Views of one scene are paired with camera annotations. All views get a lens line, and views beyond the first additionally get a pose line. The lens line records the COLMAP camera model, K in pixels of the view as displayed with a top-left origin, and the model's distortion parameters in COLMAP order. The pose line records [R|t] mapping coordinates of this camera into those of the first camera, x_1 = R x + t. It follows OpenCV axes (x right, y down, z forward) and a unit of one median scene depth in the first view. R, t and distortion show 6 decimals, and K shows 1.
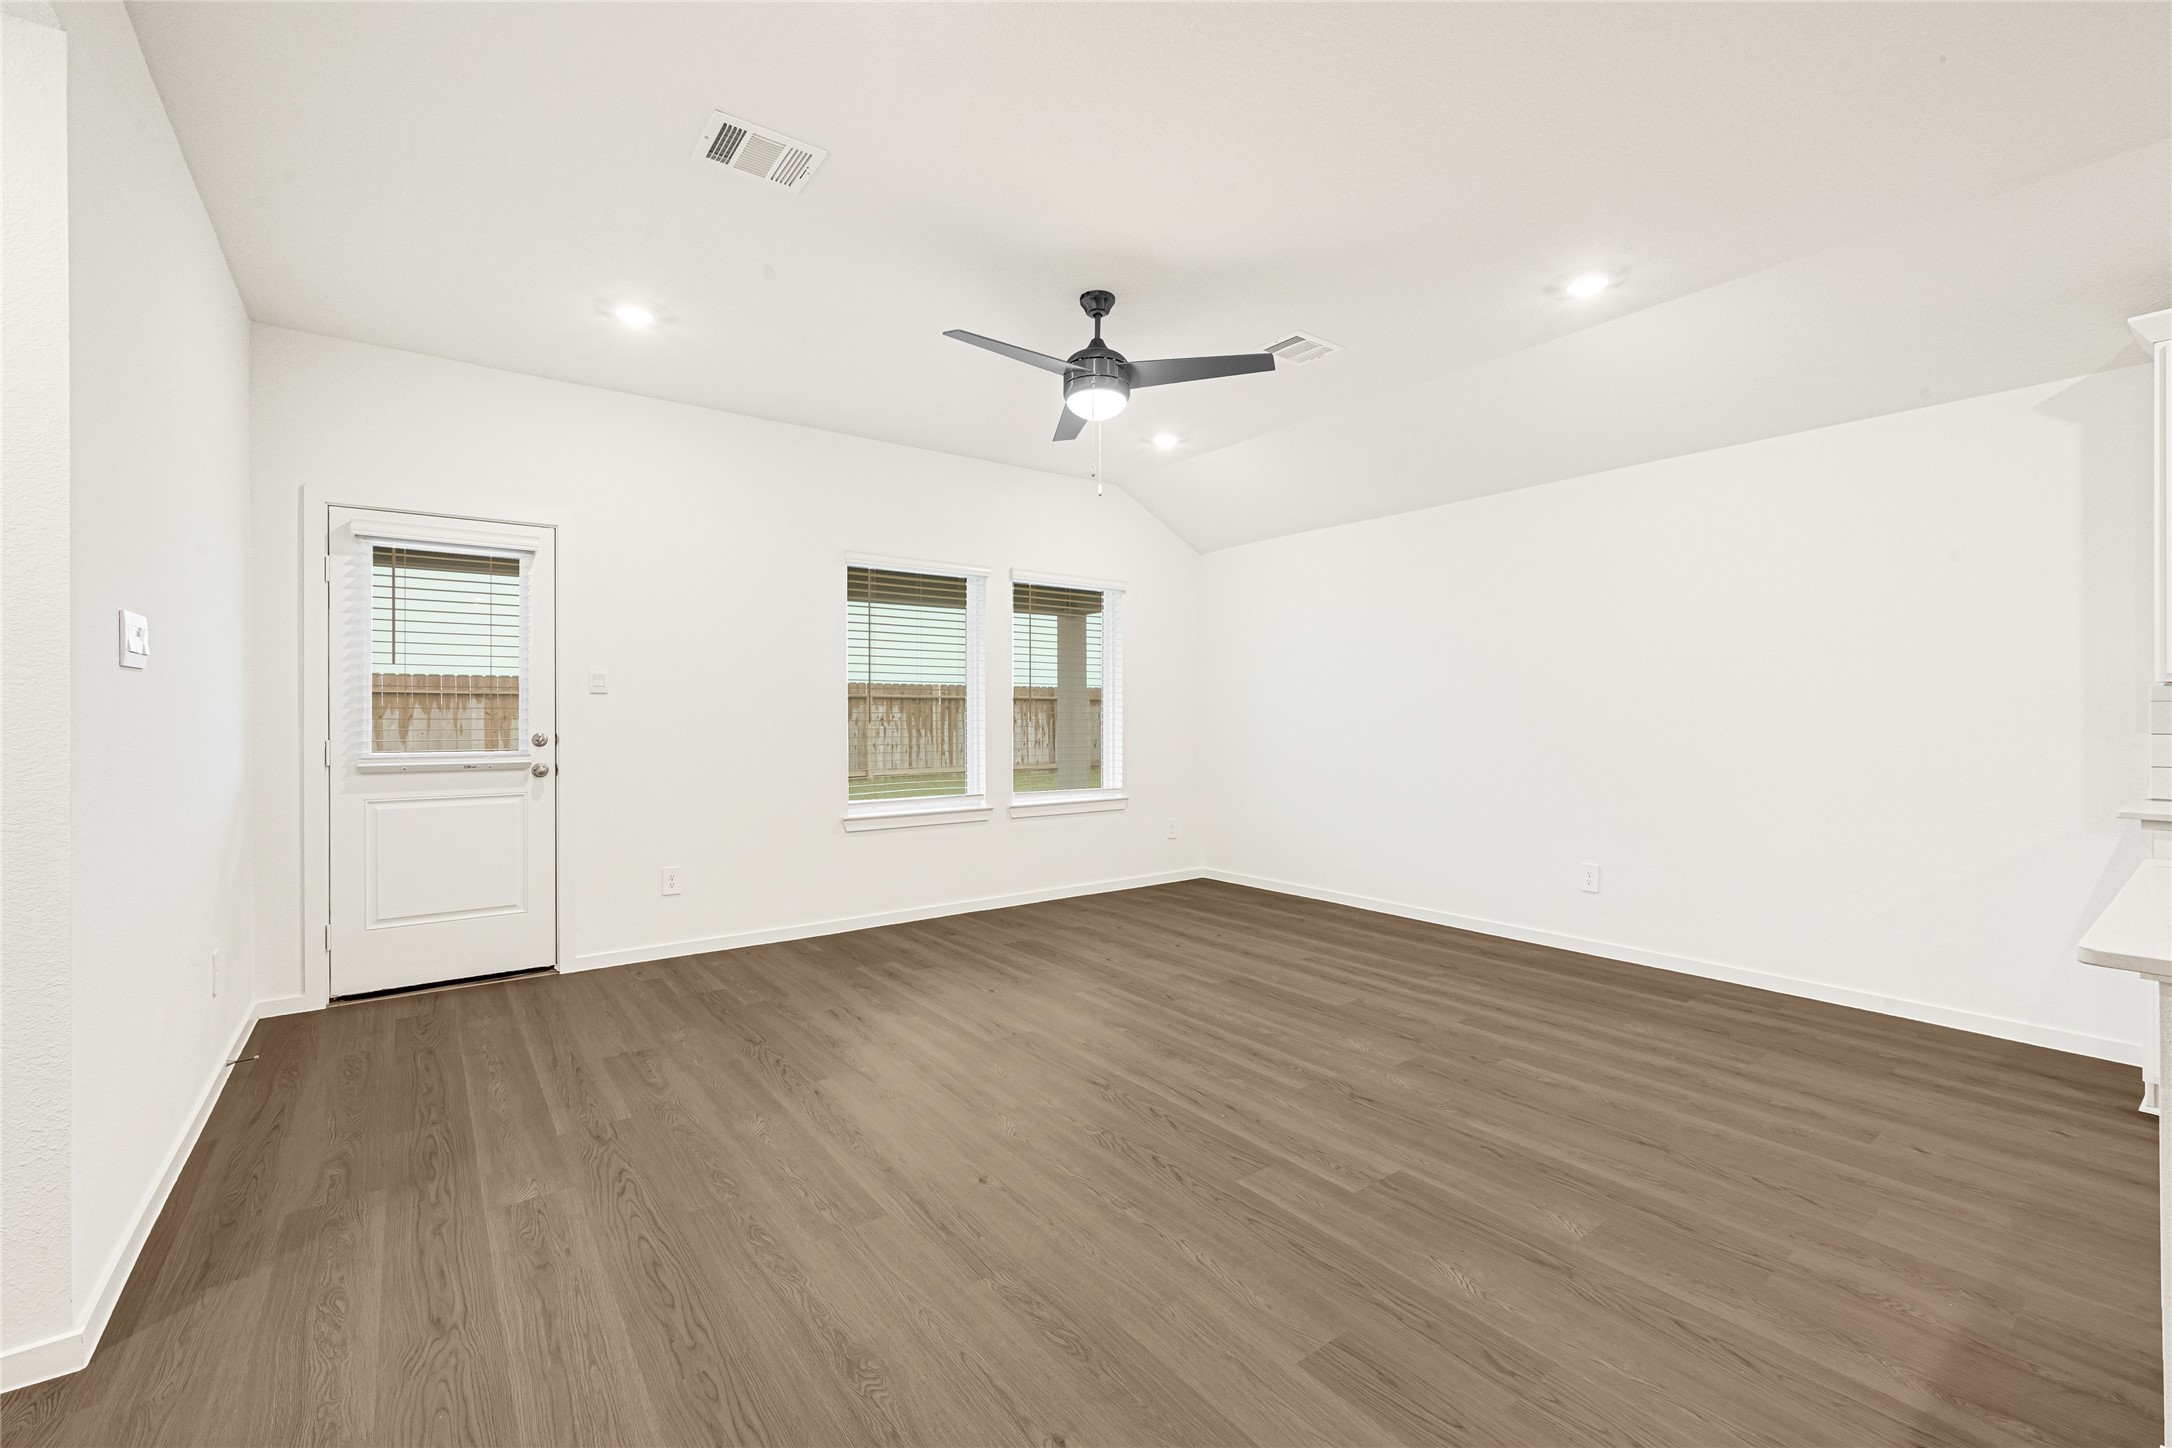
lens RADIAL K [[901.2, 0, 1088.0], [0, 901.2, 720.4], [0, 0, 1]] dist [0.003713, 0.000231]
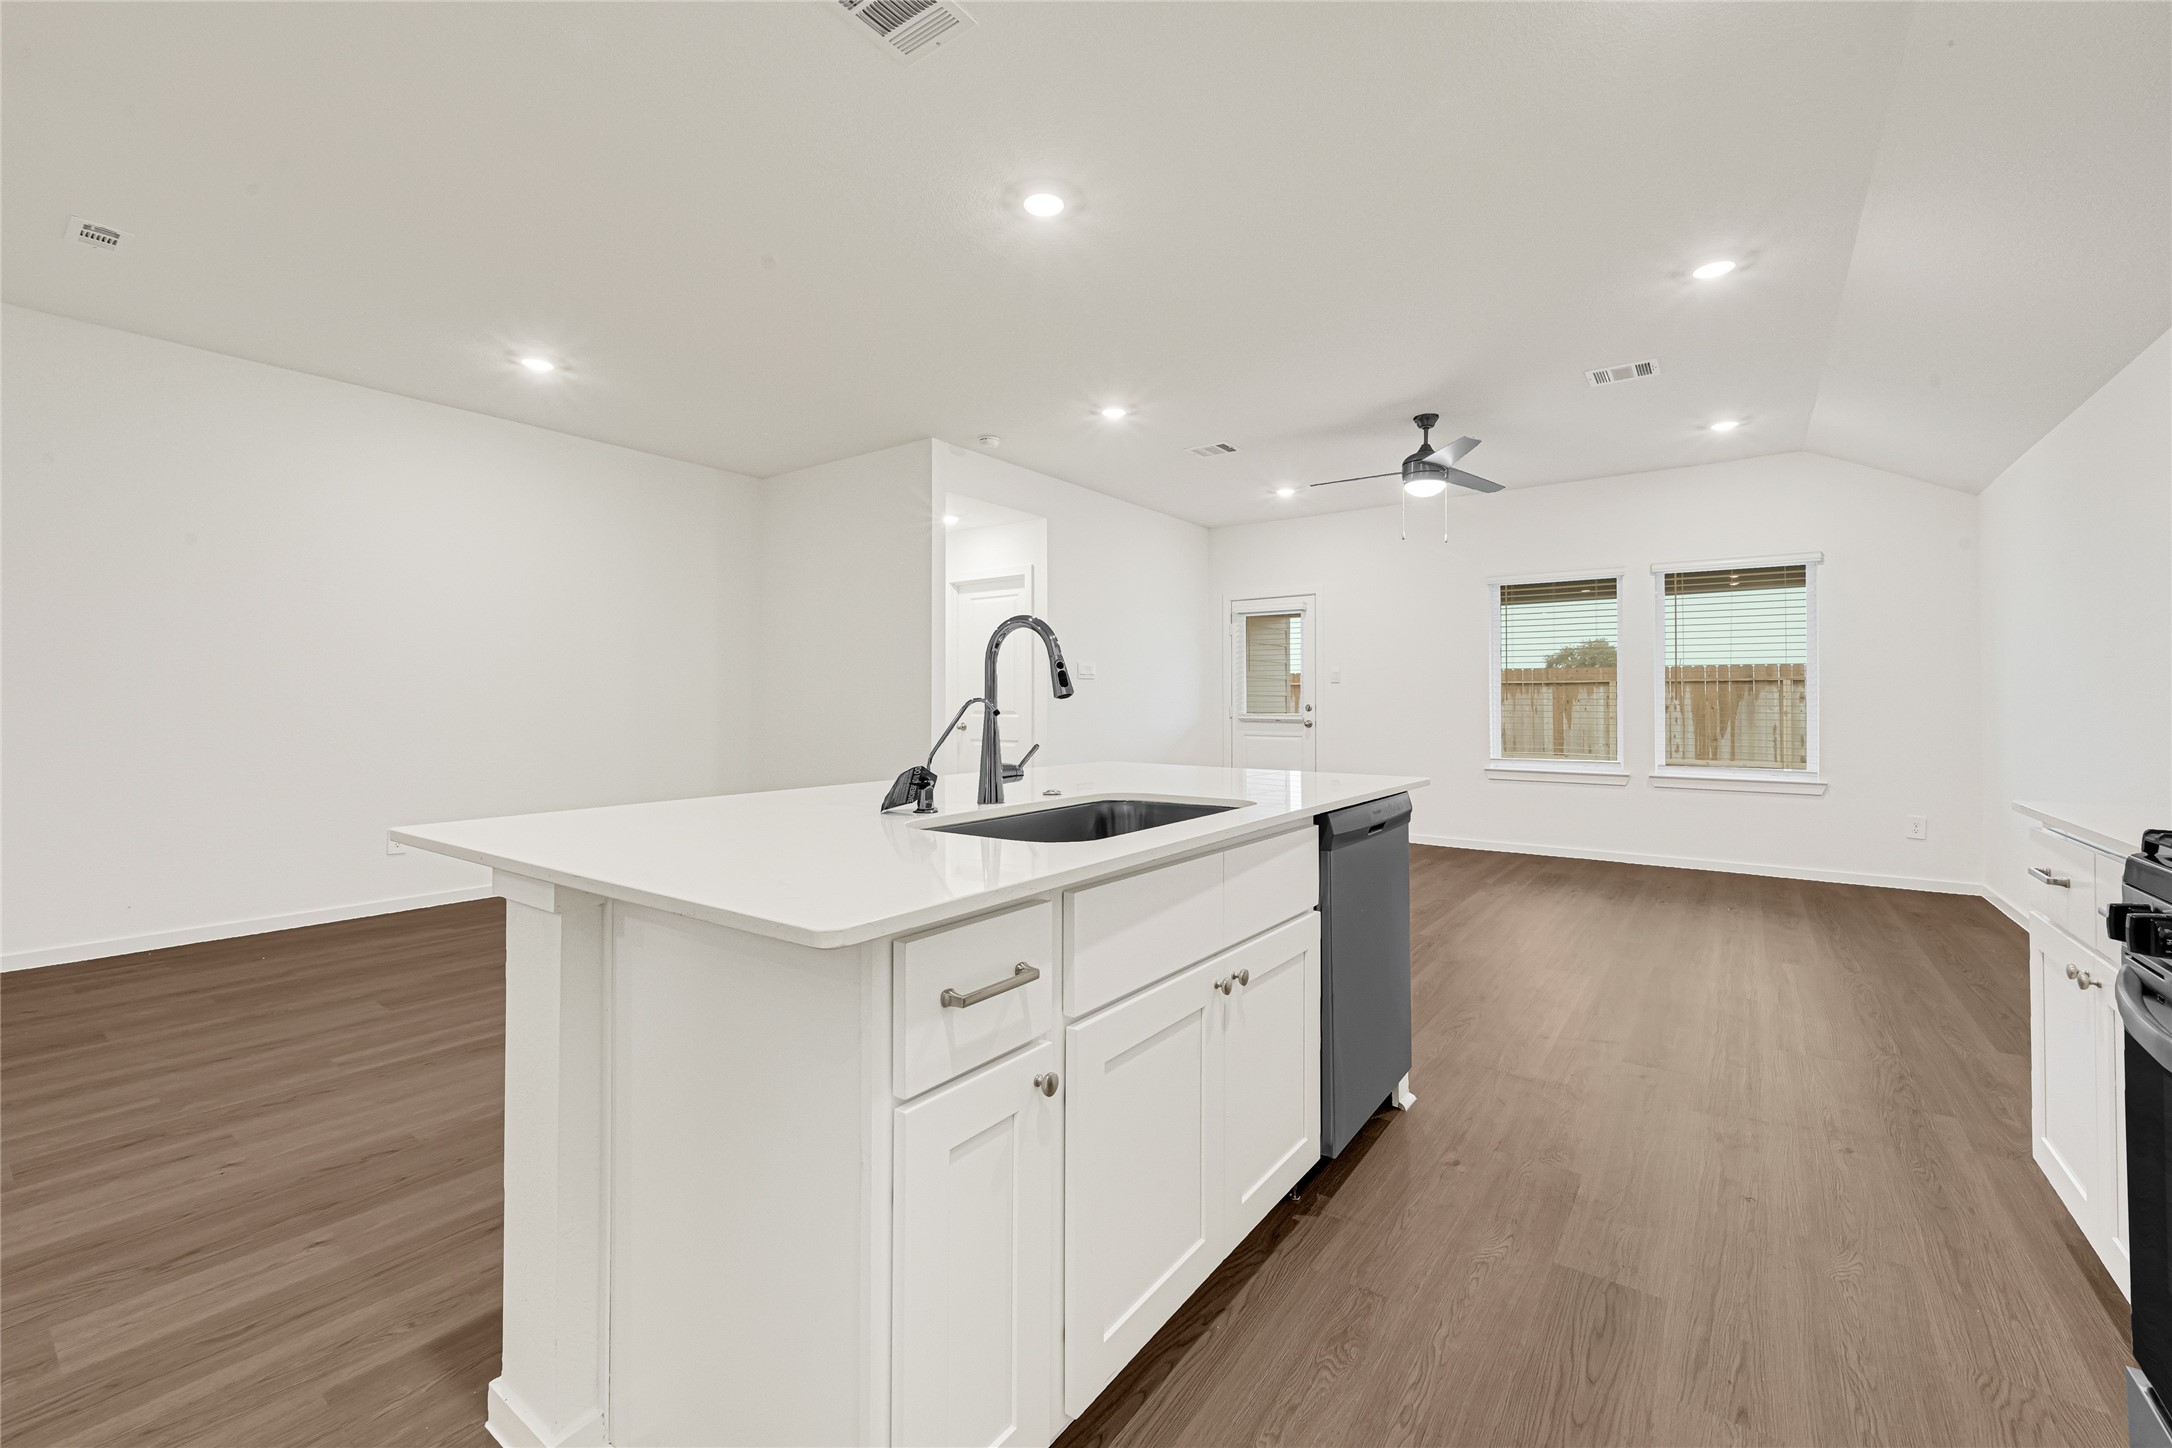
lens RADIAL K [[901.2, 0, 1094.2], [0, 901.2, 693.9], [0, 0, 1]] dist [0.003713, 0.000231]
pose [[0.293010, -0.006931, -0.956084, 1.173669], [-0.009641, 0.999901, -0.010203, 0.017514], [0.956061, 0.012207, 0.292914, 0.020211]]
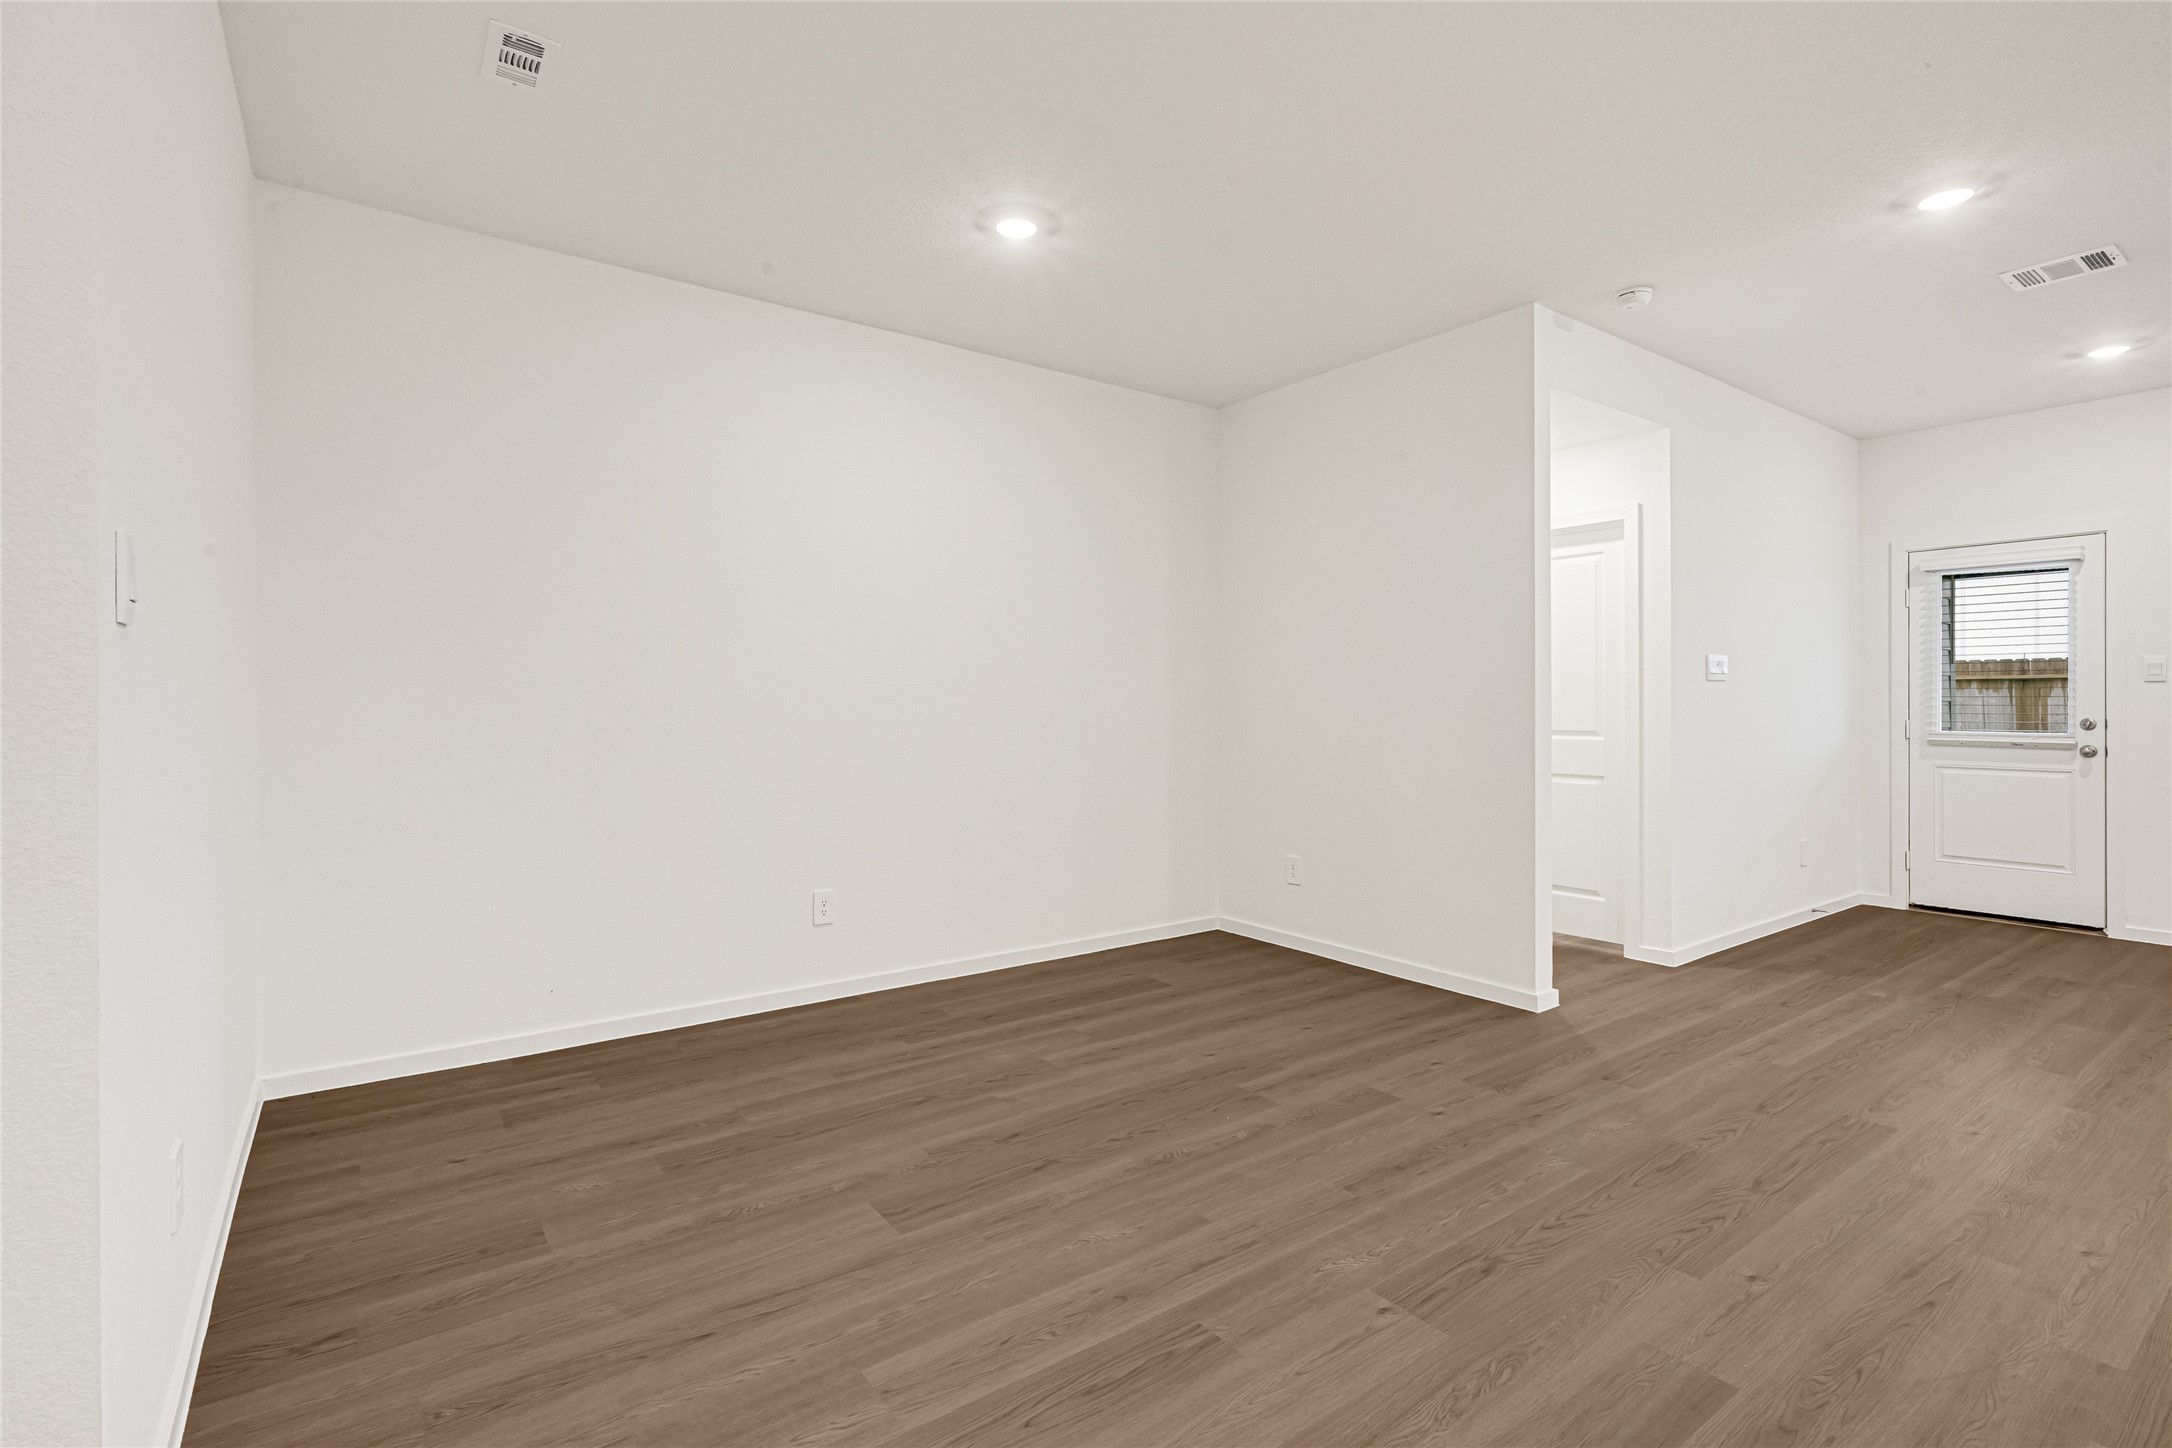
lens RADIAL K [[1017.6, 0, 1089.5], [0, 1017.6, 707.8], [0, 0, 1]] dist [0.004378, 0.001031]
pose [[-0.008008, 0.006998, -0.999943, 0.746808], [-0.005594, 0.999960, 0.007043, -0.000742], [0.999952, 0.005650, -0.007969, -0.254448]]
